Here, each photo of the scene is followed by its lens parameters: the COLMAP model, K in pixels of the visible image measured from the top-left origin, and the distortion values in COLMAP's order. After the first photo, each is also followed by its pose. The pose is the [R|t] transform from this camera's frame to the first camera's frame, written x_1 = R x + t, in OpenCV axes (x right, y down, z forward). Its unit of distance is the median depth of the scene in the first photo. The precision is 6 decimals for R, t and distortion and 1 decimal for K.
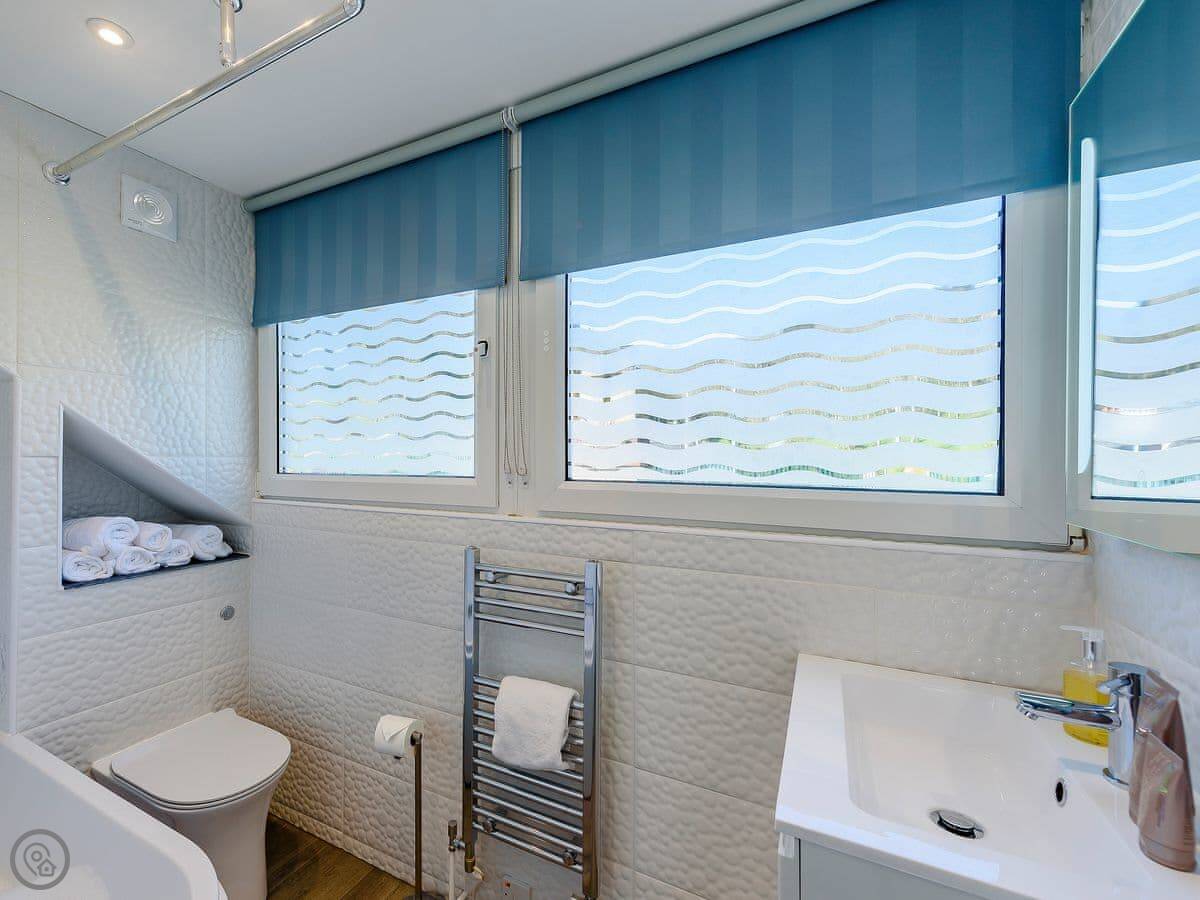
lens RADIAL K [[609.9, 0, 600.3], [0, 609.9, 453.5], [0, 0, 1]] dist [0.013719, -0.007355]
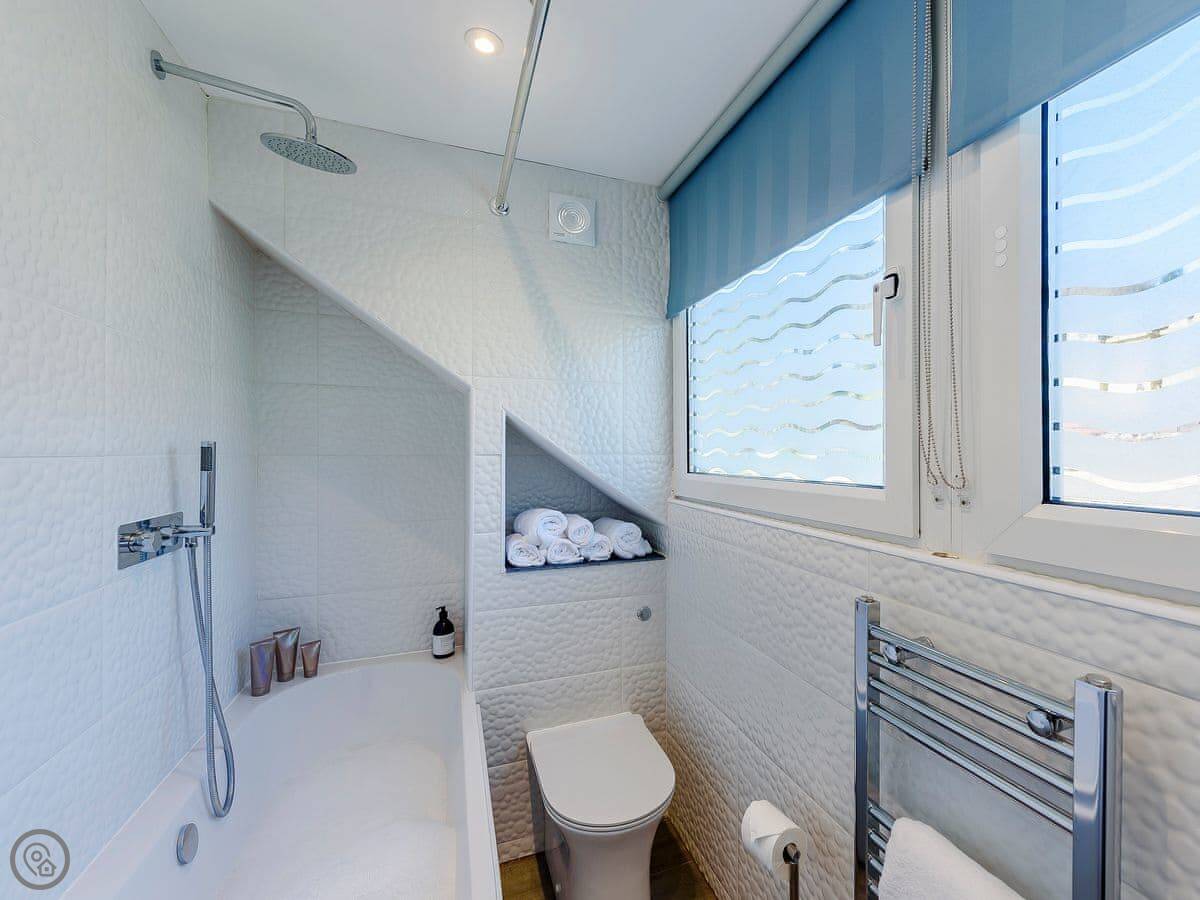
lens RADIAL K [[609.9, 0, 597.3], [0, 609.9, 449.4], [0, 0, 1]] dist [0.013719, -0.007355]
pose [[0.701532, -0.004102, -0.712626, 0.043705], [0.004617, 0.999989, -0.001210, -0.002830], [0.712623, -0.002441, 0.701543, 0.308393]]
